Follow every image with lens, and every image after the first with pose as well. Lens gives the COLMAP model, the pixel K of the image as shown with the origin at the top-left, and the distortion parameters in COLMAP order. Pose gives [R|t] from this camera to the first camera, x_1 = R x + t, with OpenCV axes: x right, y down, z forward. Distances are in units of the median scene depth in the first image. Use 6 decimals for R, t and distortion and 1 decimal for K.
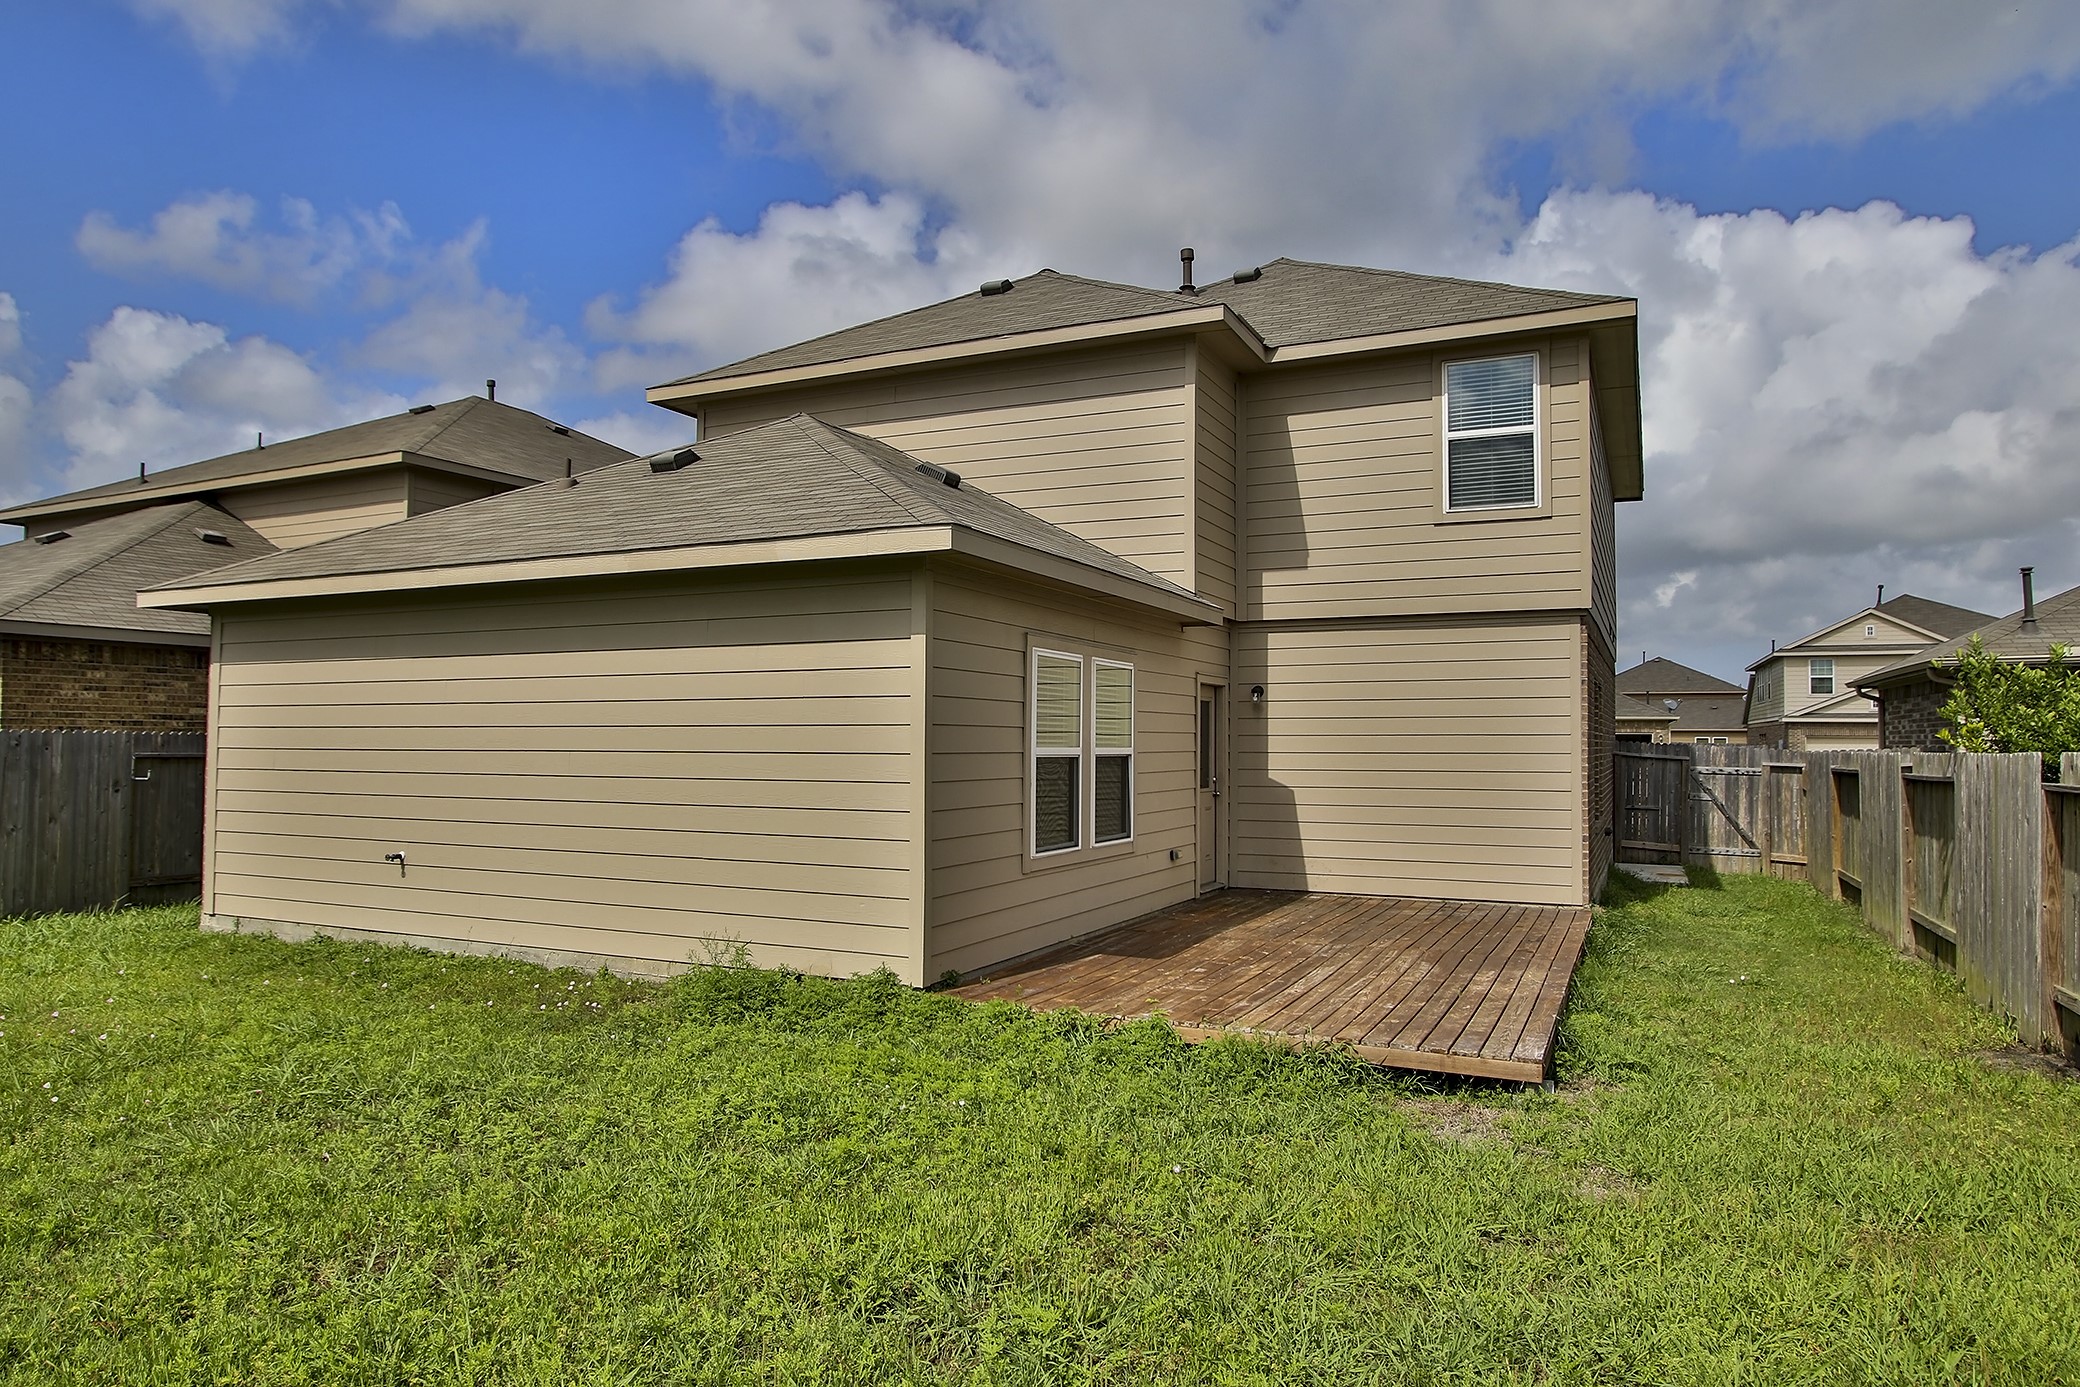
lens RADIAL K [[1260.4, 0, 1041.2], [0, 1260.4, 697.0], [0, 0, 1]] dist [-0.020410, 0.006955]
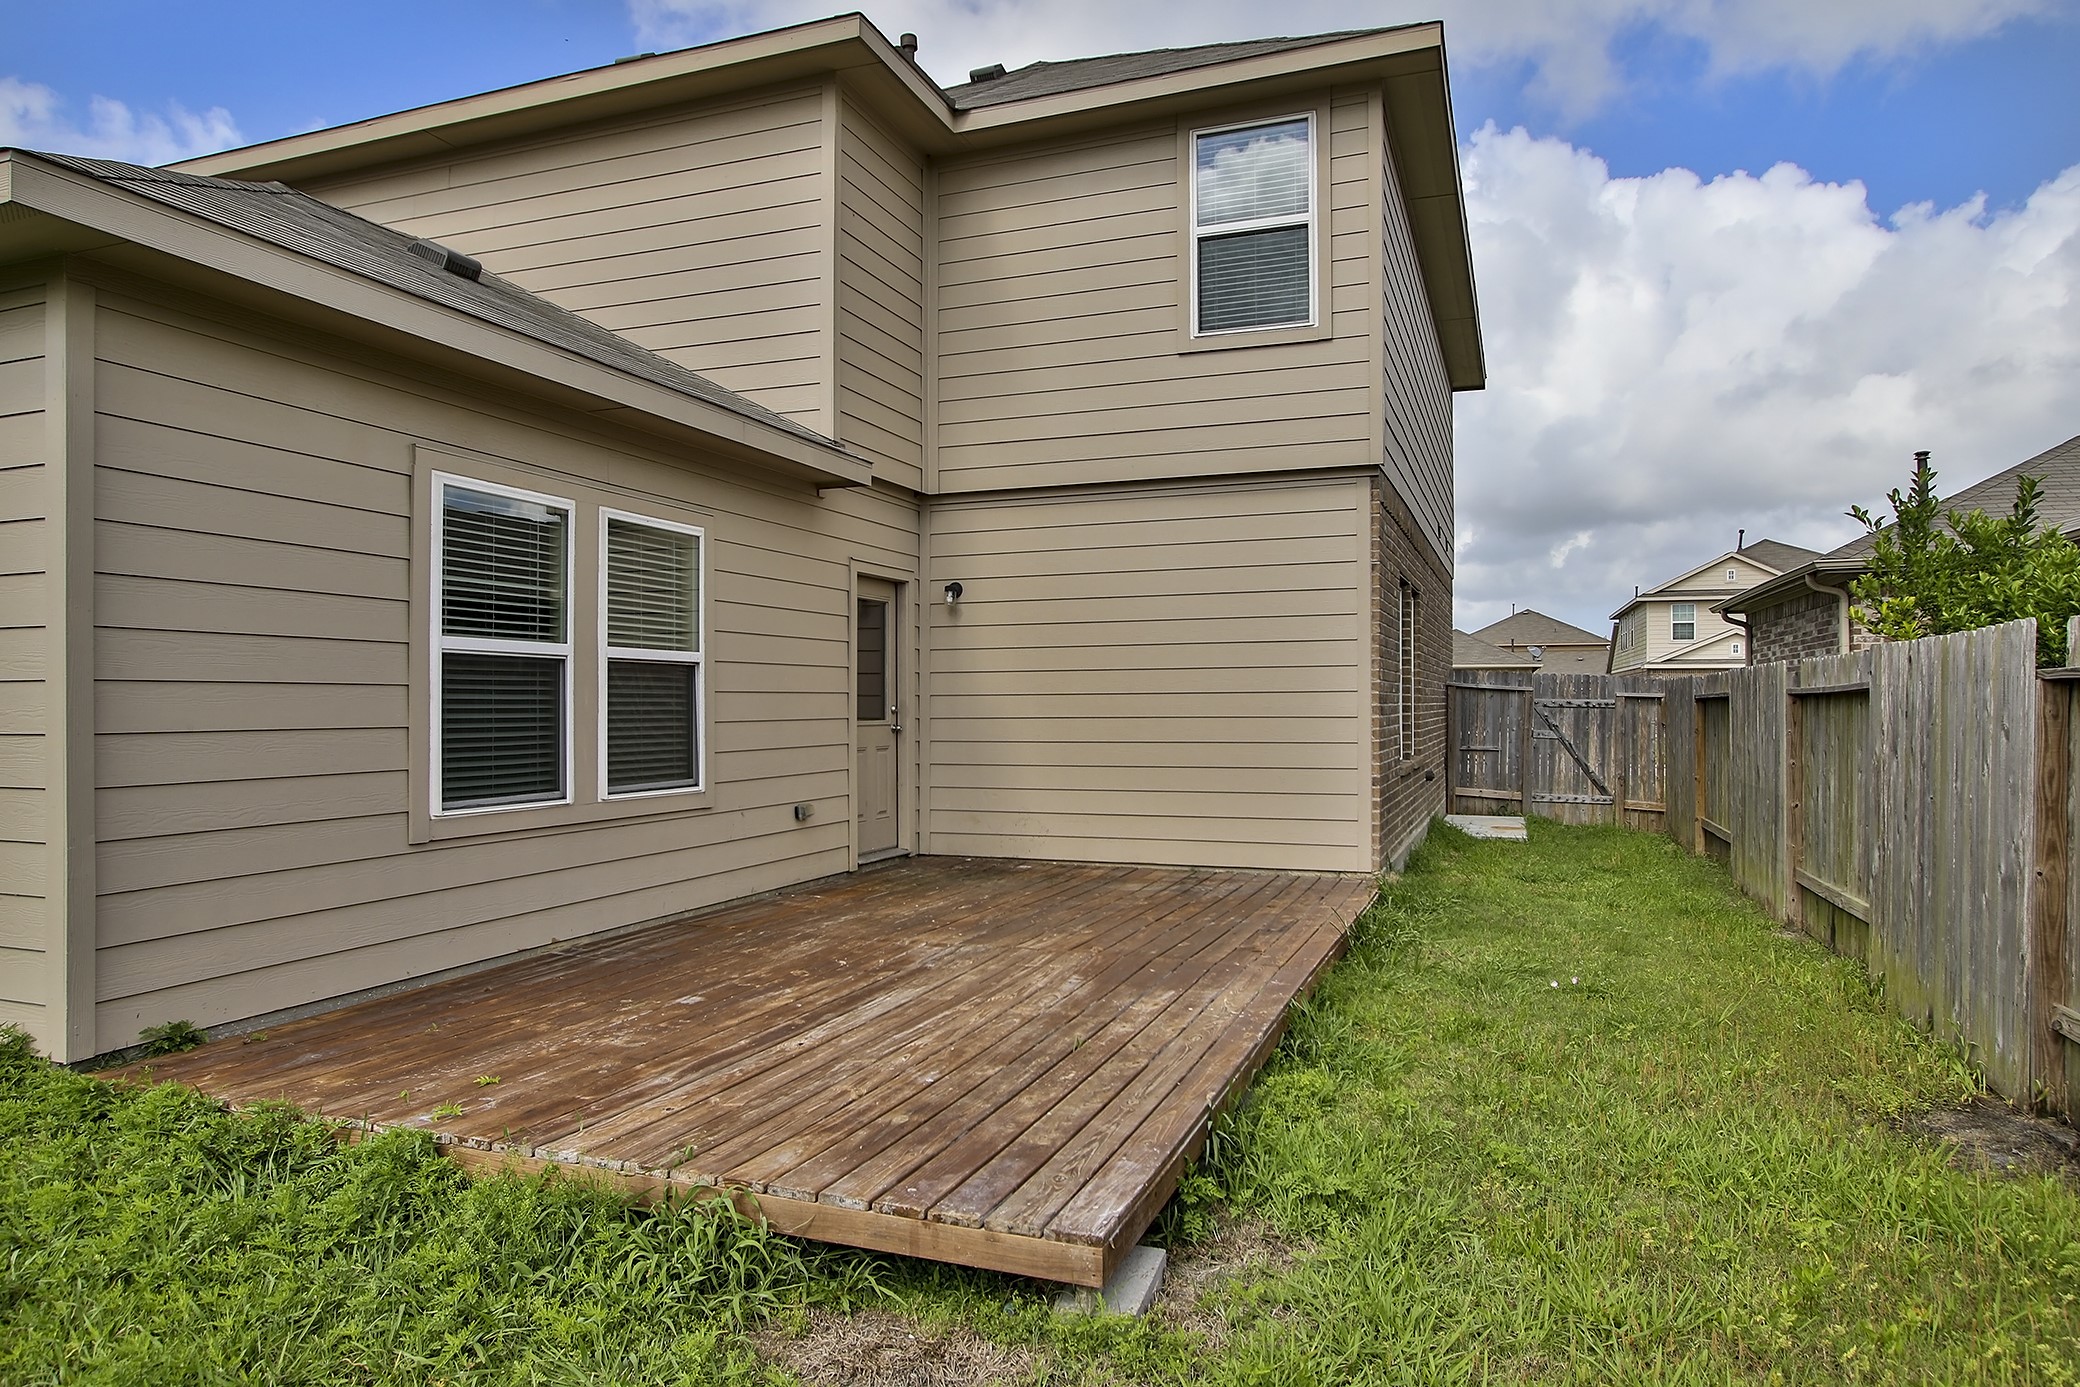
lens RADIAL K [[1260.4, 0, 1043.1], [0, 1260.4, 696.3], [0, 0, 1]] dist [-0.020410, 0.006955]
pose [[0.996266, -0.007726, 0.085994, 0.175819], [0.005139, 0.999529, 0.030267, 0.039617], [-0.086187, -0.029712, 0.995836, 0.284317]]
